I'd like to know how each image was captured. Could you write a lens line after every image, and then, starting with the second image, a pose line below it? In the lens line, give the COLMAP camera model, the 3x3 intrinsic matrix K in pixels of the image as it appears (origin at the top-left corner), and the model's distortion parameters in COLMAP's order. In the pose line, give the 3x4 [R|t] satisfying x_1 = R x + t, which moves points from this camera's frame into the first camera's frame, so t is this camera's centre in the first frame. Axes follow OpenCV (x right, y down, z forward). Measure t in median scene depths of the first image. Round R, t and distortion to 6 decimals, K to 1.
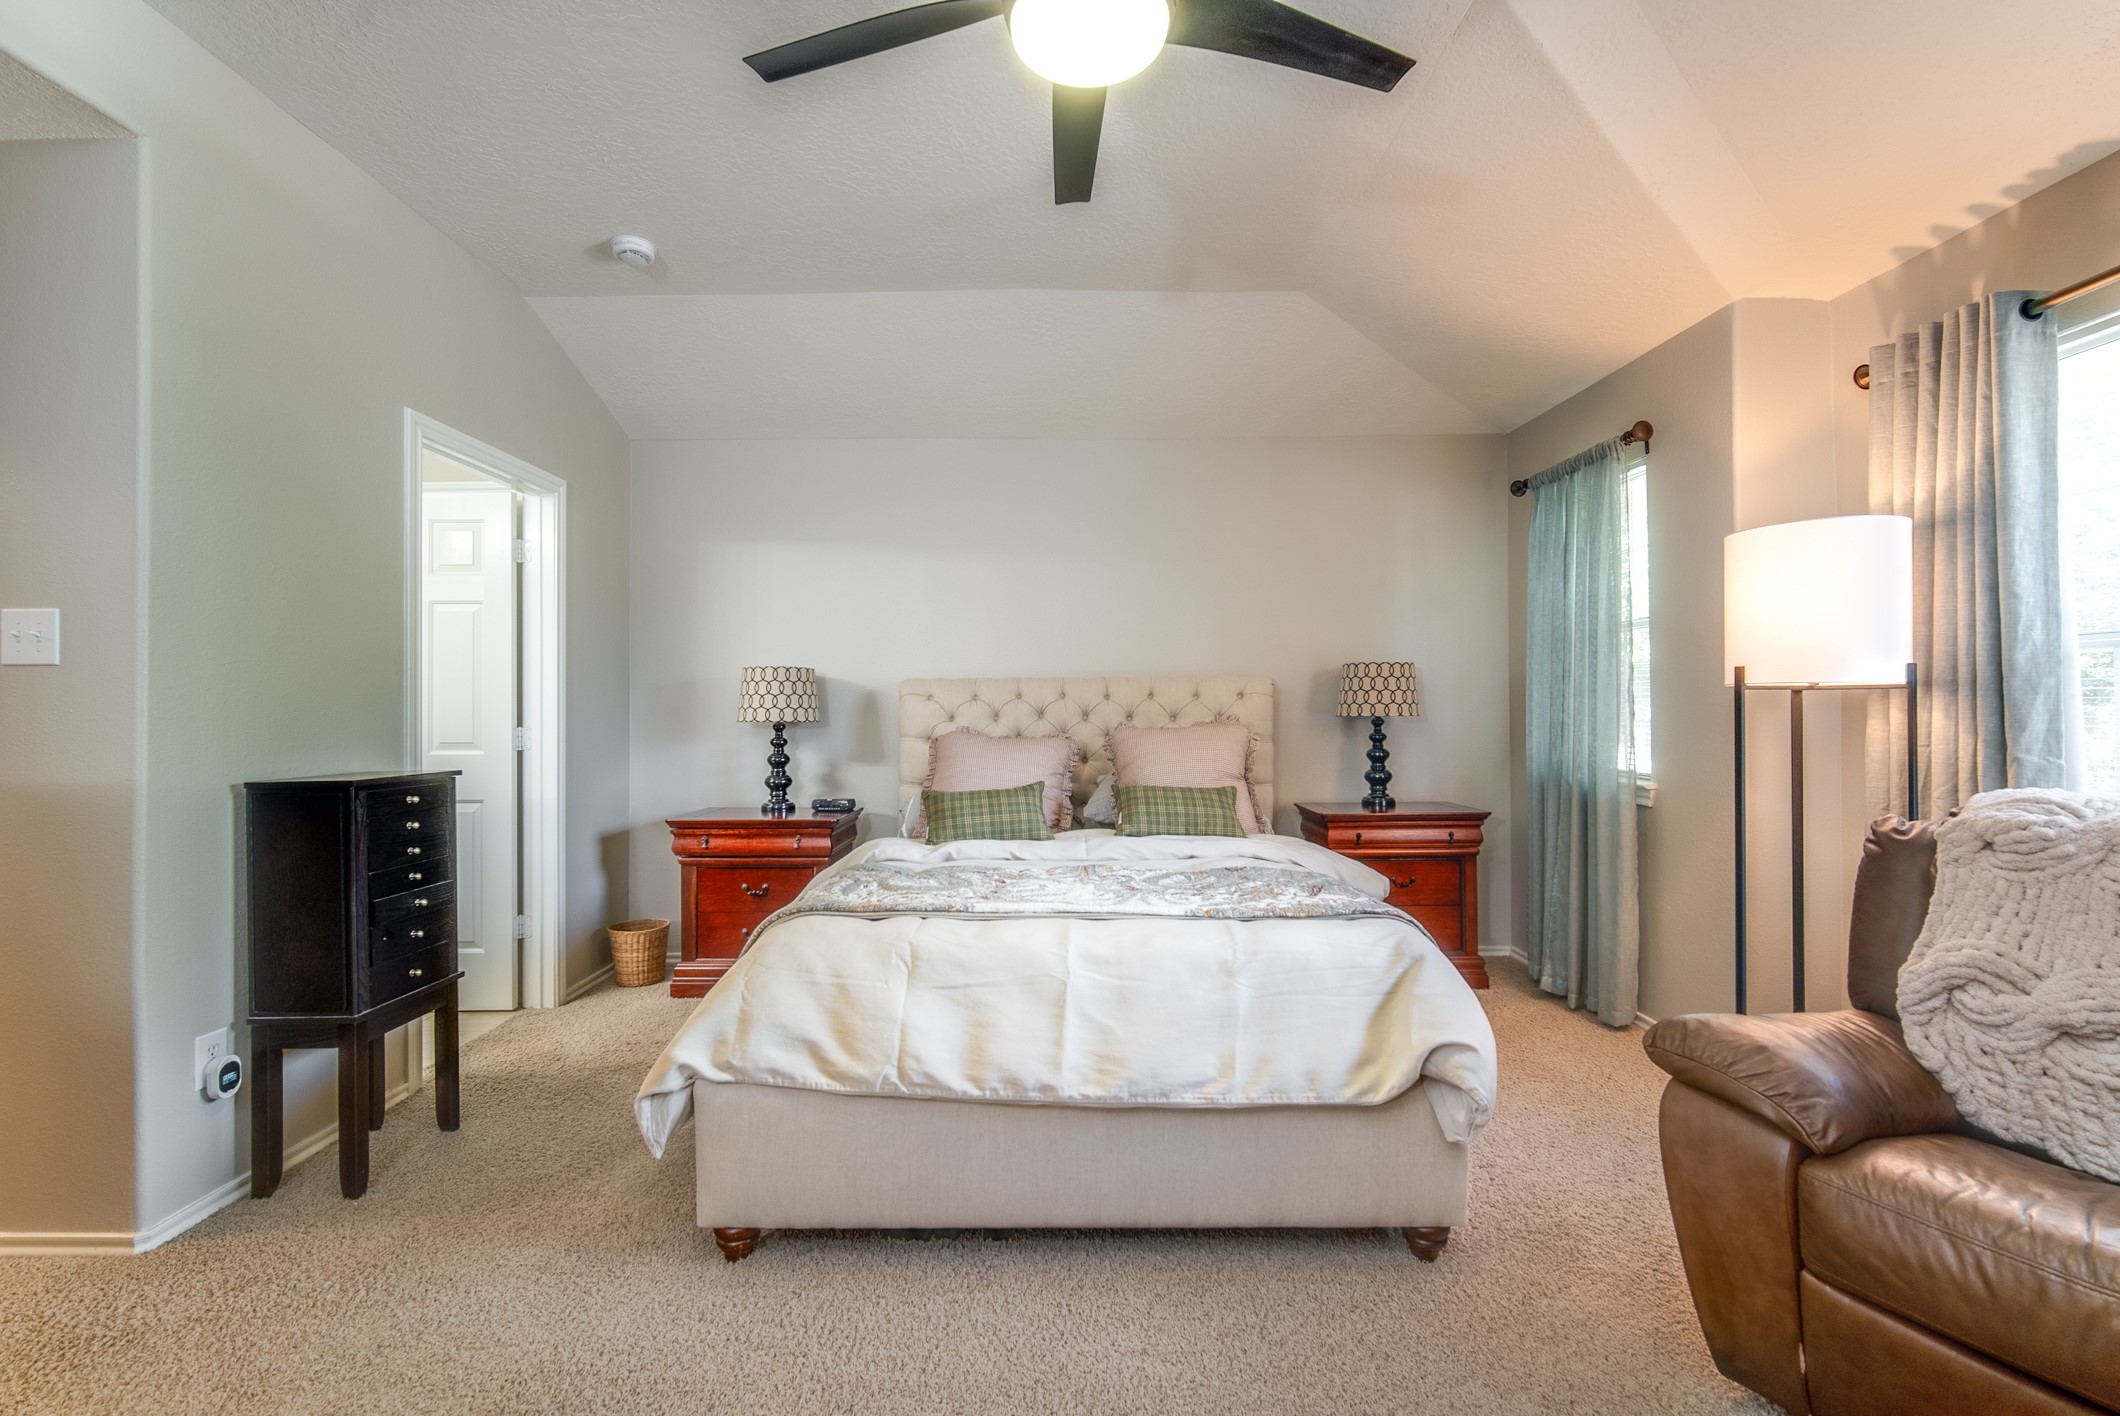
lens RADIAL K [[929.5, 0, 1052.6], [0, 929.5, 707.2], [0, 0, 1]] dist [-0.009379, 0.002887]
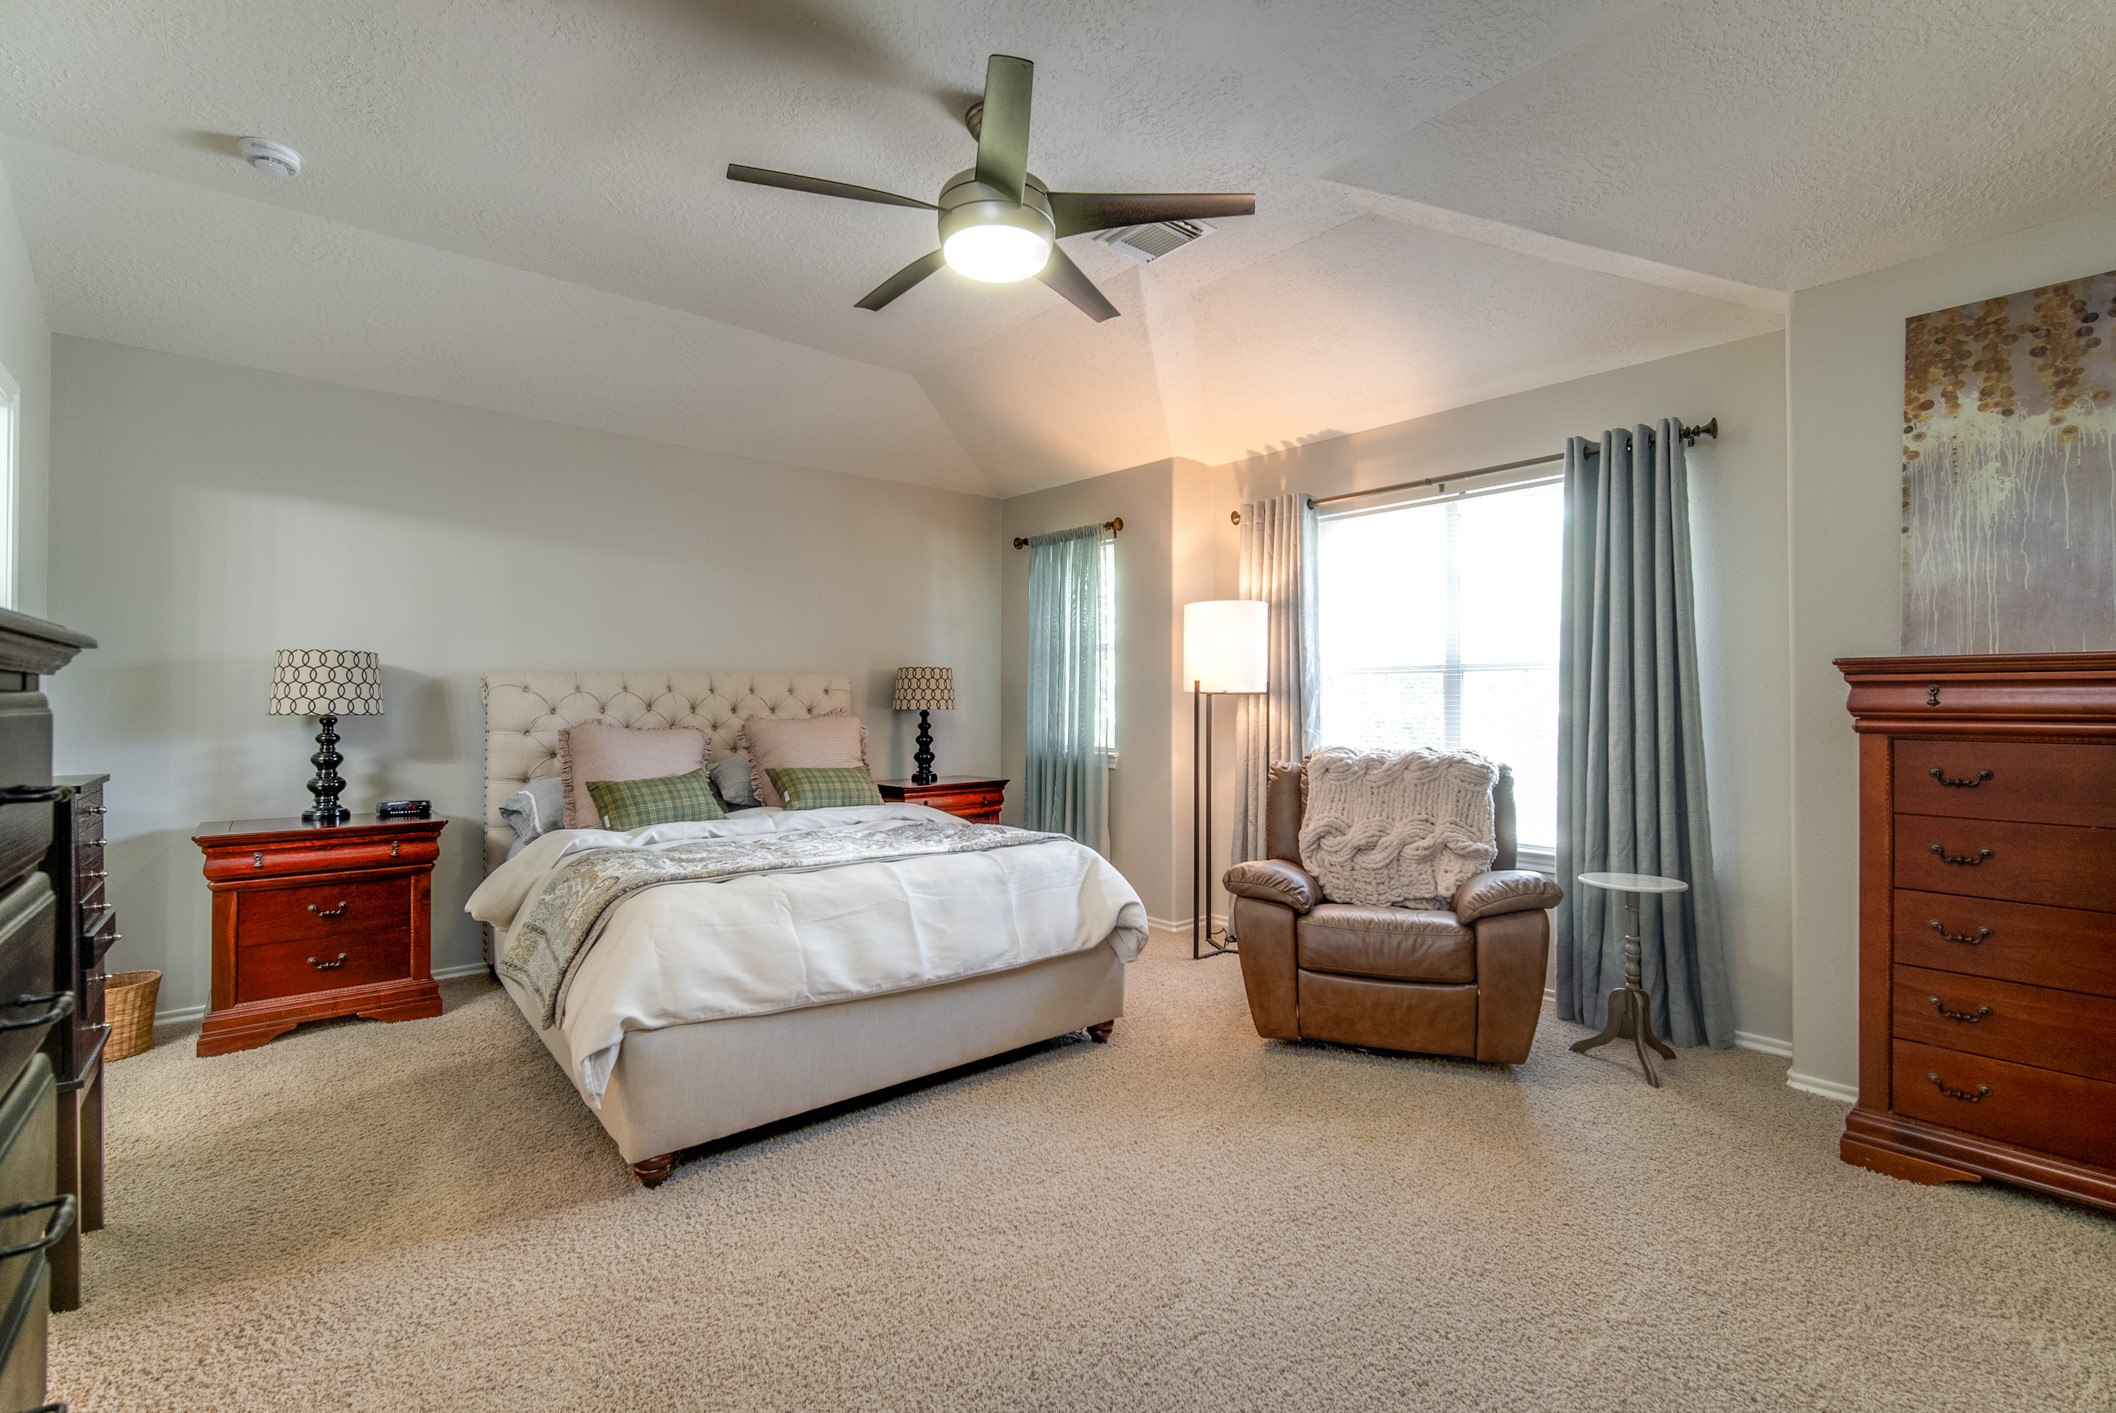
lens RADIAL K [[942.2, 0, 1064.8], [0, 942.2, 707.7], [0, 0, 1]] dist [-0.008933, 0.002557]
pose [[0.753300, 0.002948, 0.657670, -0.579746], [-0.007341, 0.999965, 0.003926, 0.001478], [-0.657636, -0.007786, 0.753296, -0.155486]]
